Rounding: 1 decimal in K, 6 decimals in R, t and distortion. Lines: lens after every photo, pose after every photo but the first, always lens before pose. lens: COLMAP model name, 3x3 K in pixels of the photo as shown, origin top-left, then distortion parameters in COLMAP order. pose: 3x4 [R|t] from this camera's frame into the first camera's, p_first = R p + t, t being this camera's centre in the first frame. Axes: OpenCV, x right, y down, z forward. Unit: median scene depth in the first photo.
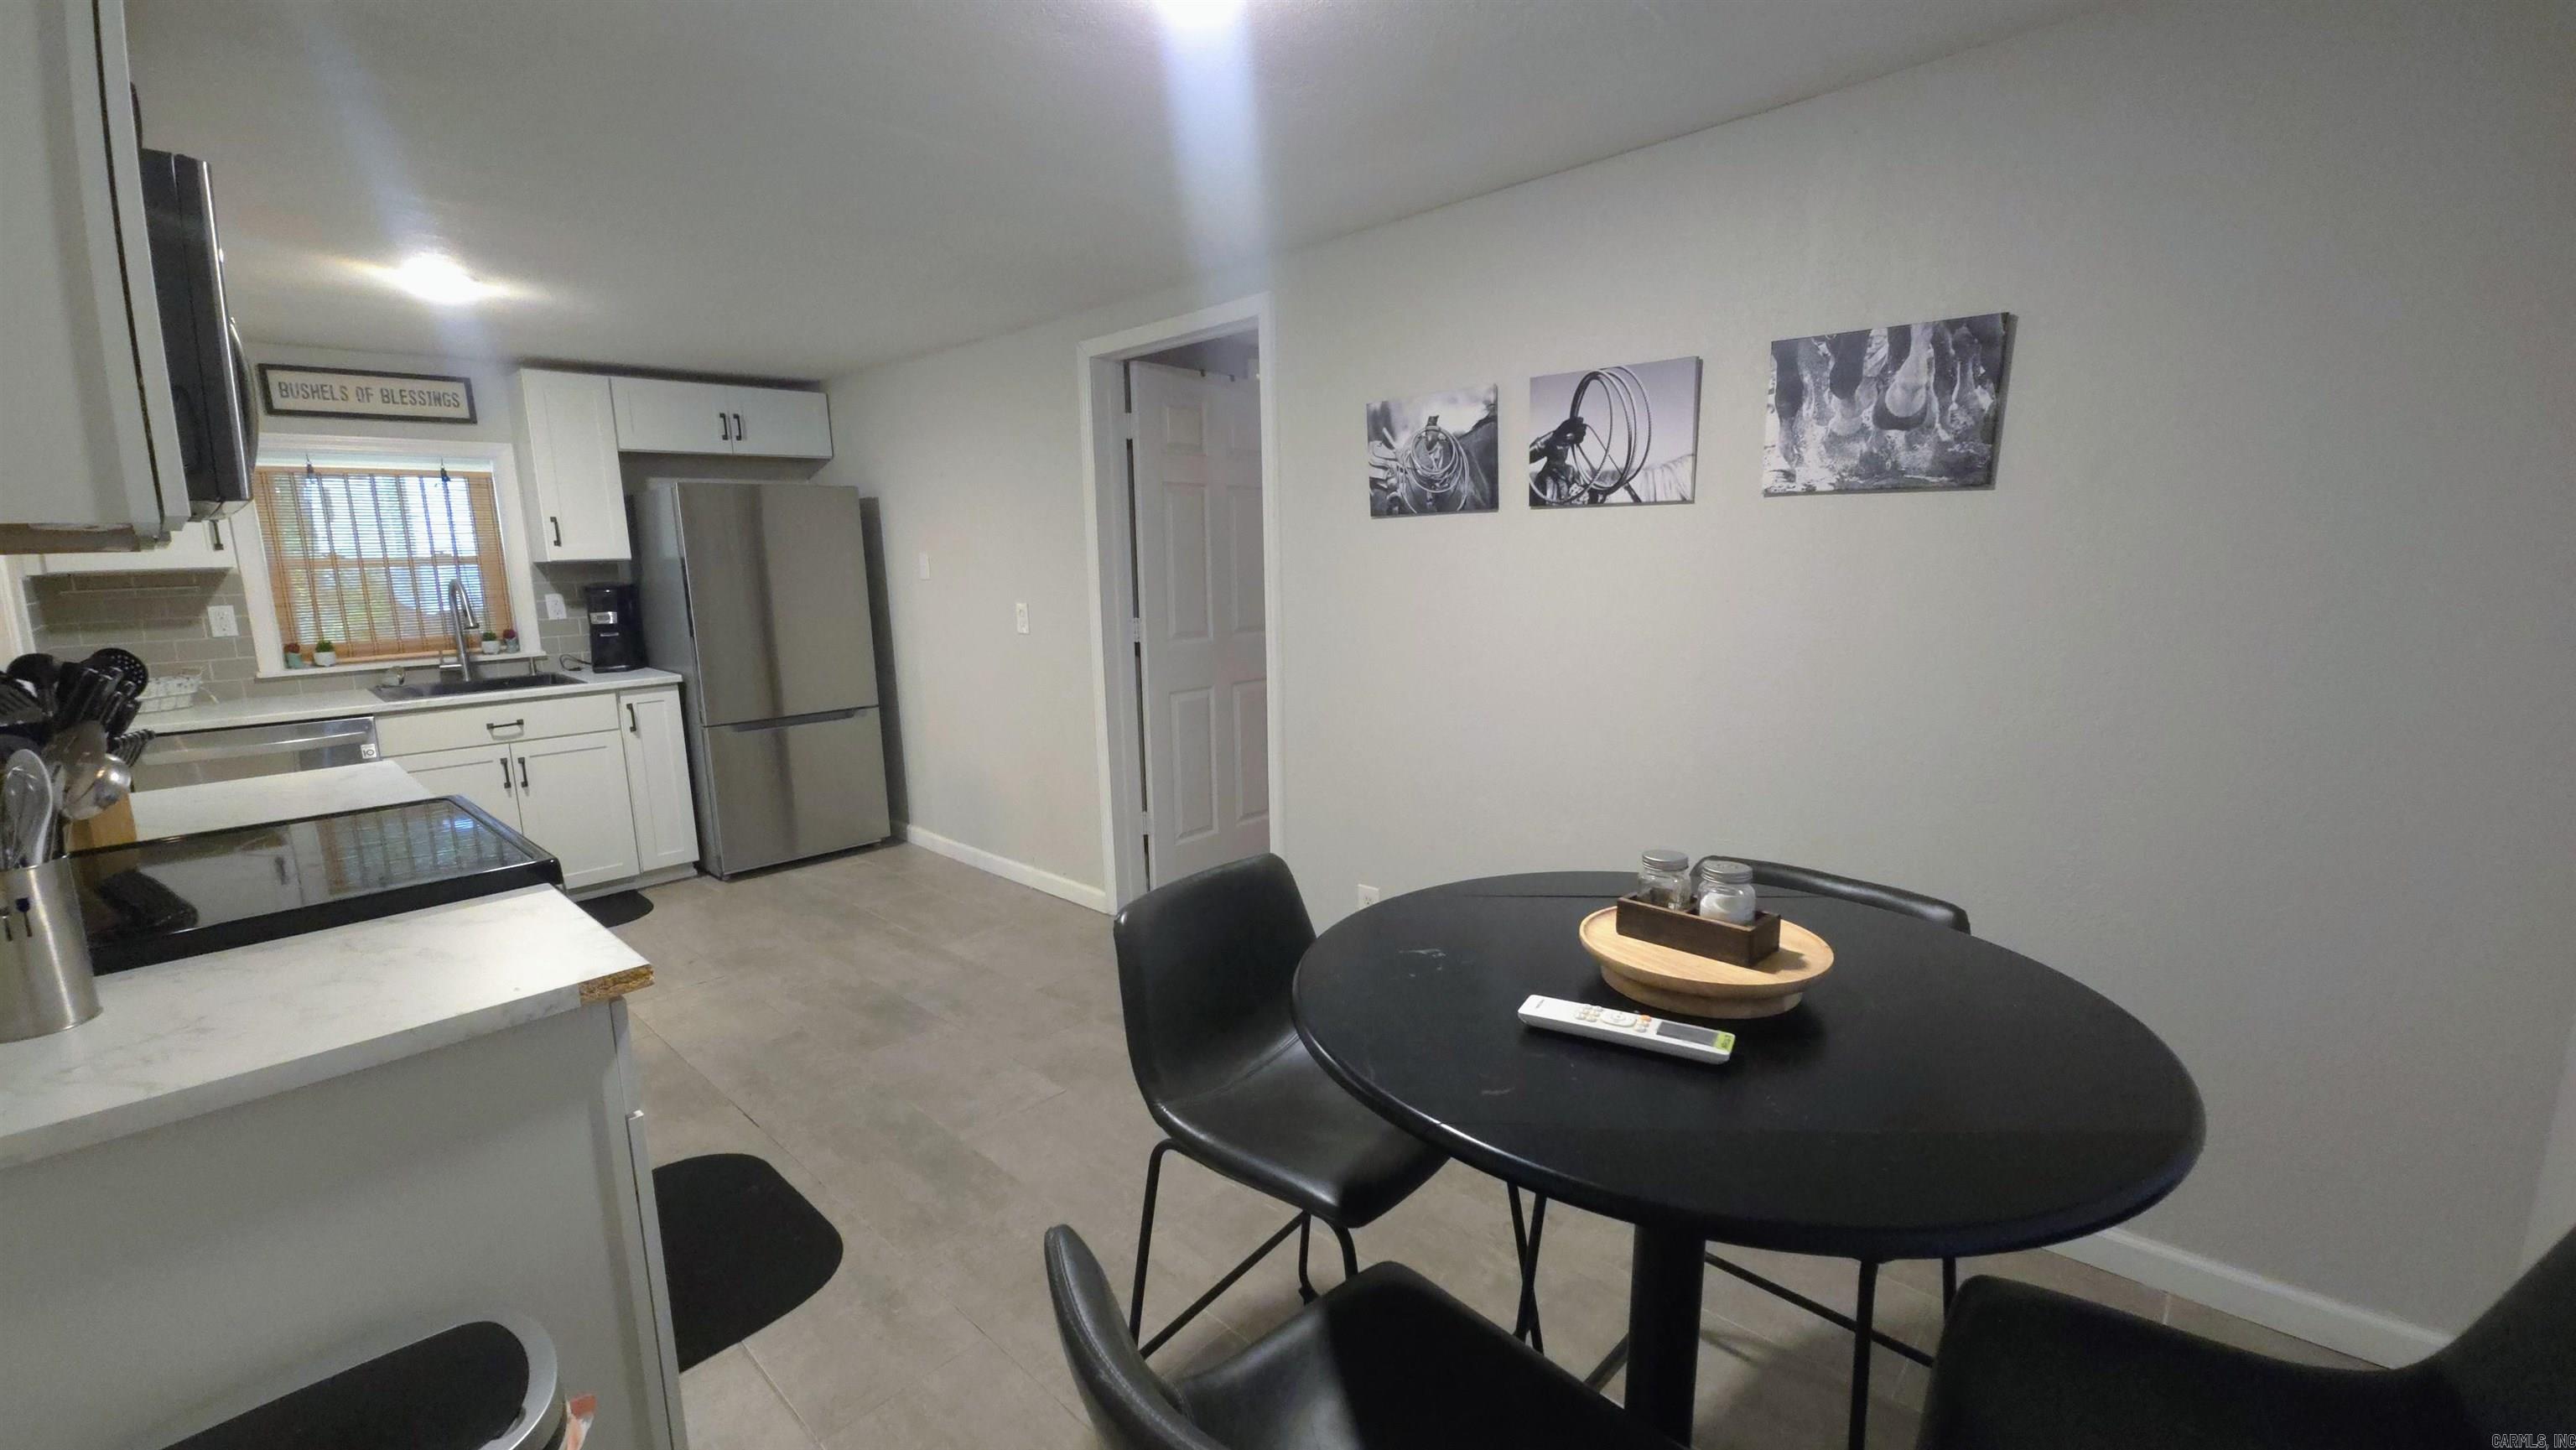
lens RADIAL K [[1053.4, 0, 1283.3], [0, 1053.4, 726.3], [0, 0, 1]] dist [0.002290, 0.000805]
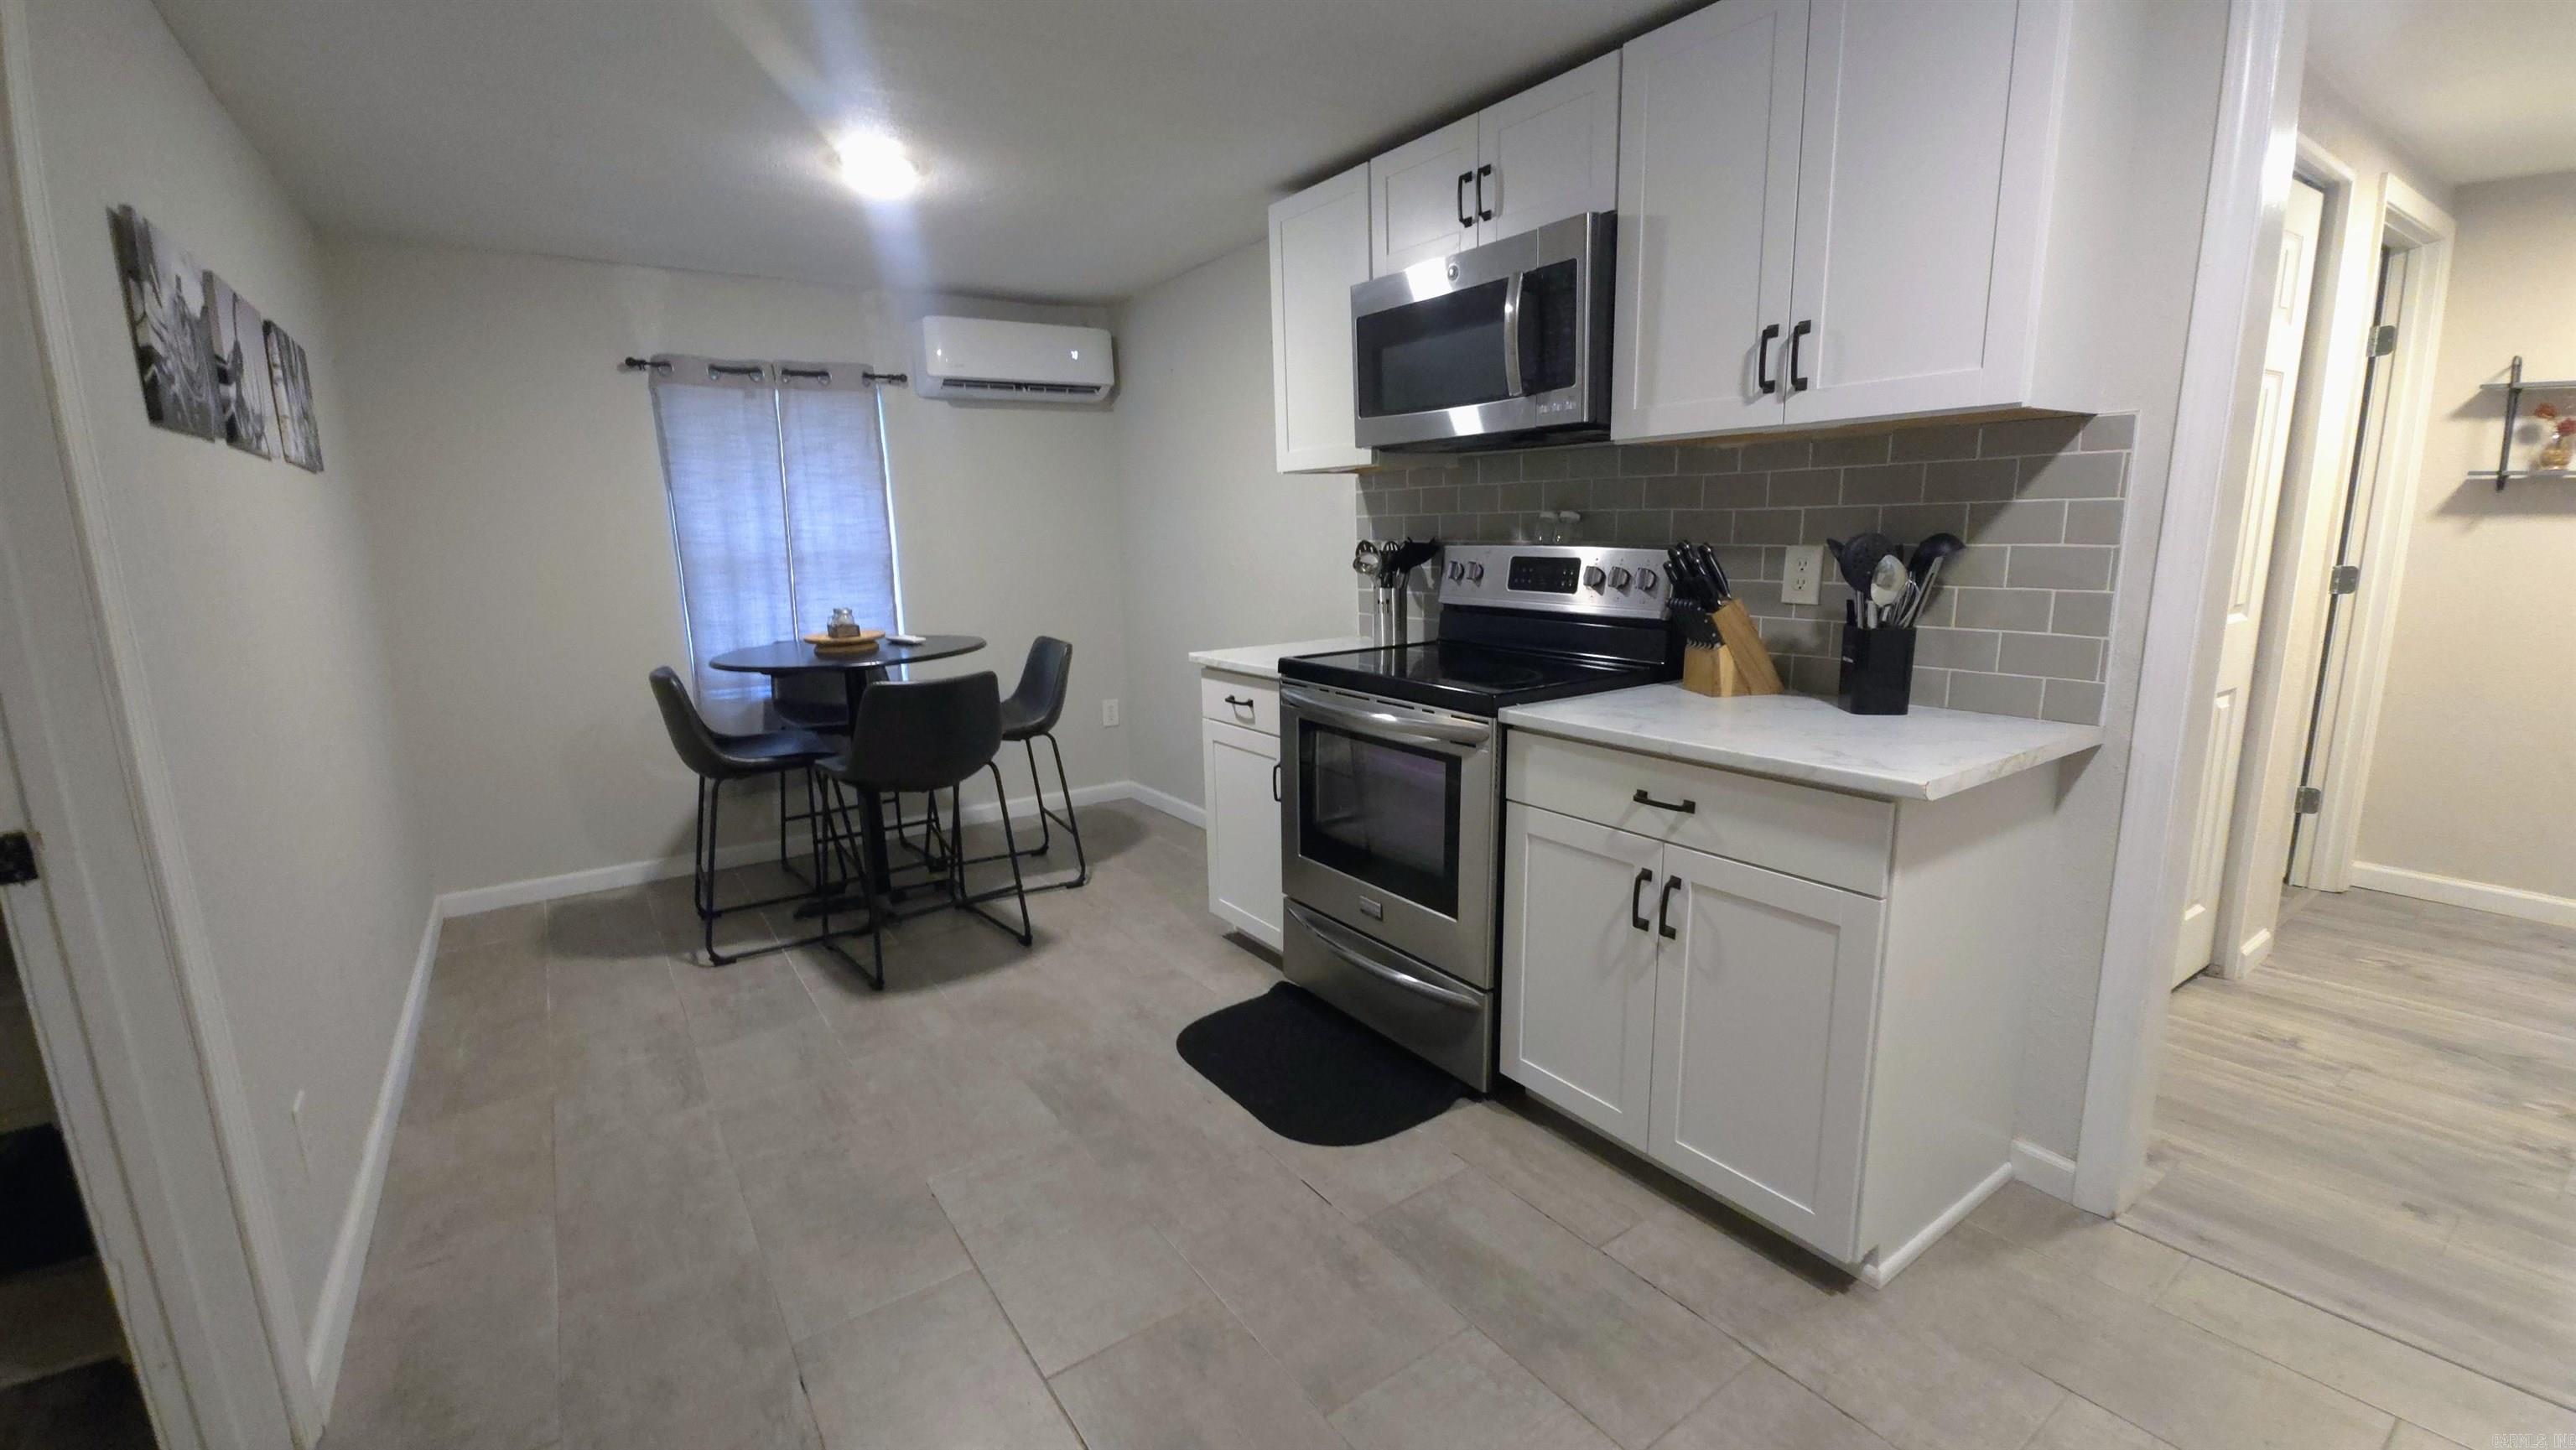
lens RADIAL K [[1053.4, 0, 1282.9], [0, 1053.4, 724.2], [0, 0, 1]] dist [0.002290, 0.000805]
pose [[-0.978305, 0.007008, 0.207053, -0.450189], [0.079145, 0.936264, 0.342264, -0.151642], [-0.191458, 0.351226, -0.916506, 1.114459]]
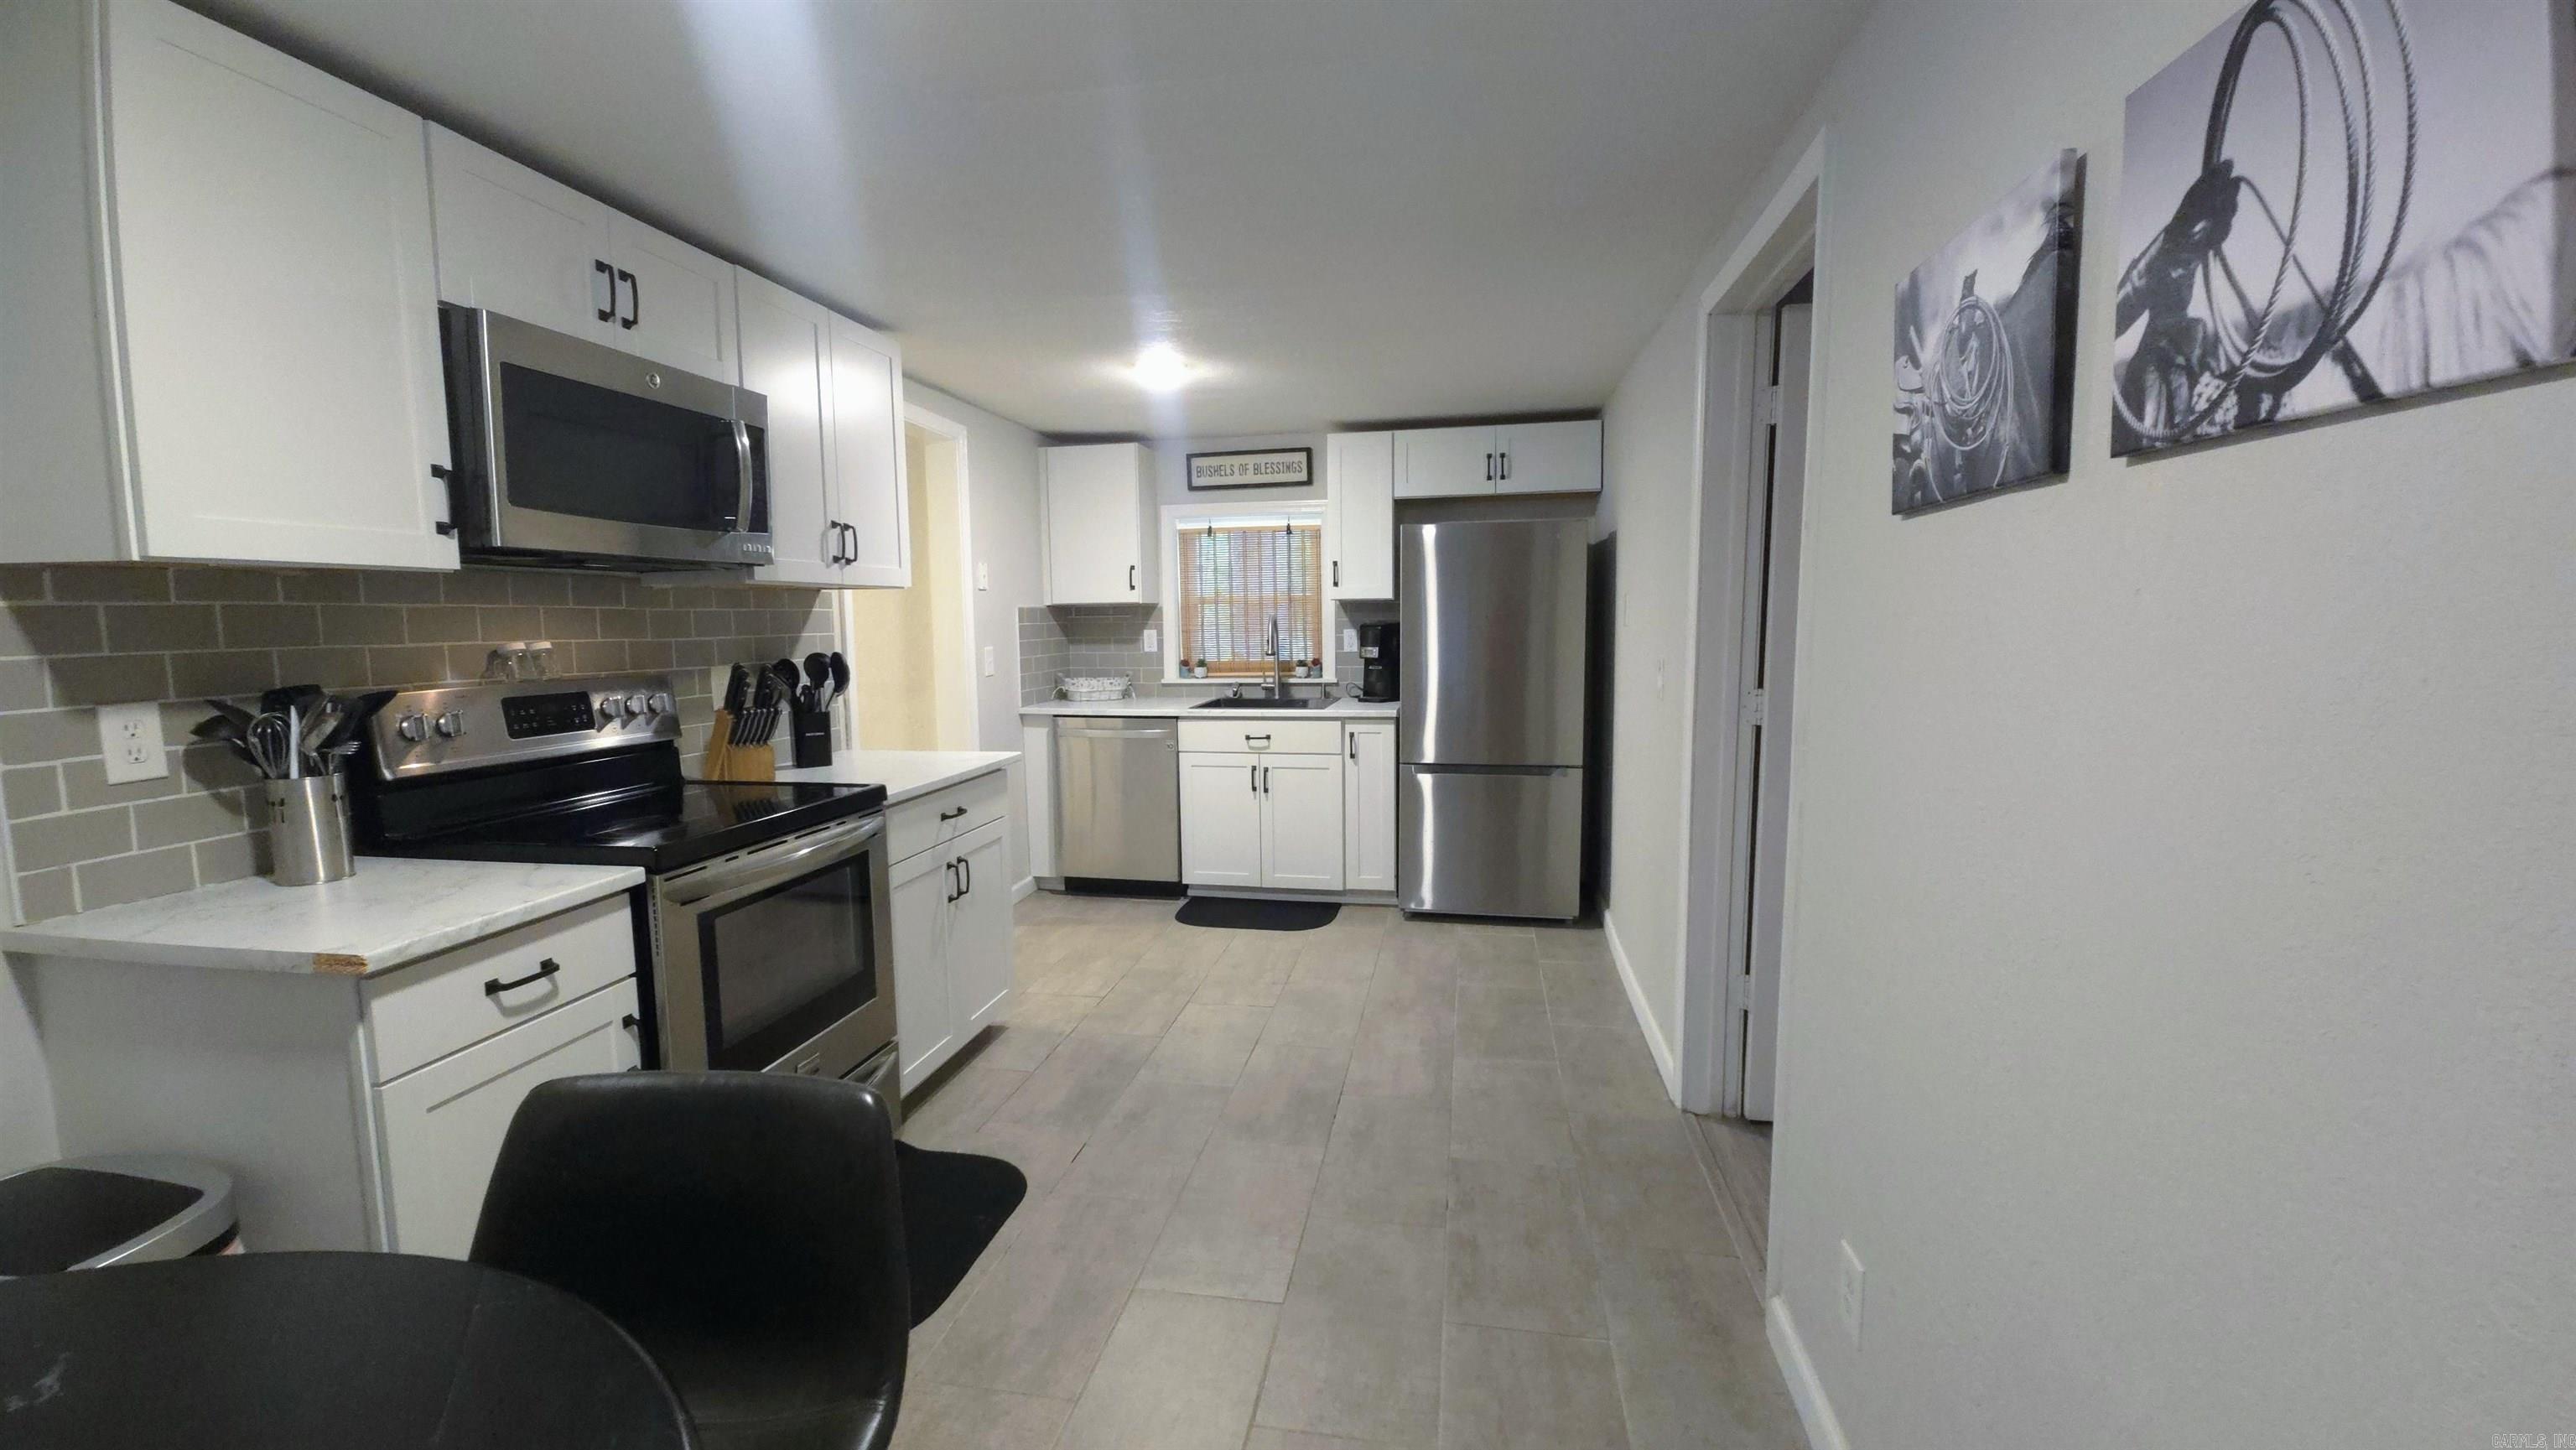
lens RADIAL K [[1053.4, 0, 1270.4], [0, 1053.4, 728.4], [0, 0, 1]] dist [0.002290, 0.000805]
pose [[0.537056, 0.109310, -0.836434, 0.269324], [-0.143117, 0.989001, 0.037356, -0.061705], [0.831317, 0.099645, 0.546793, 0.393787]]
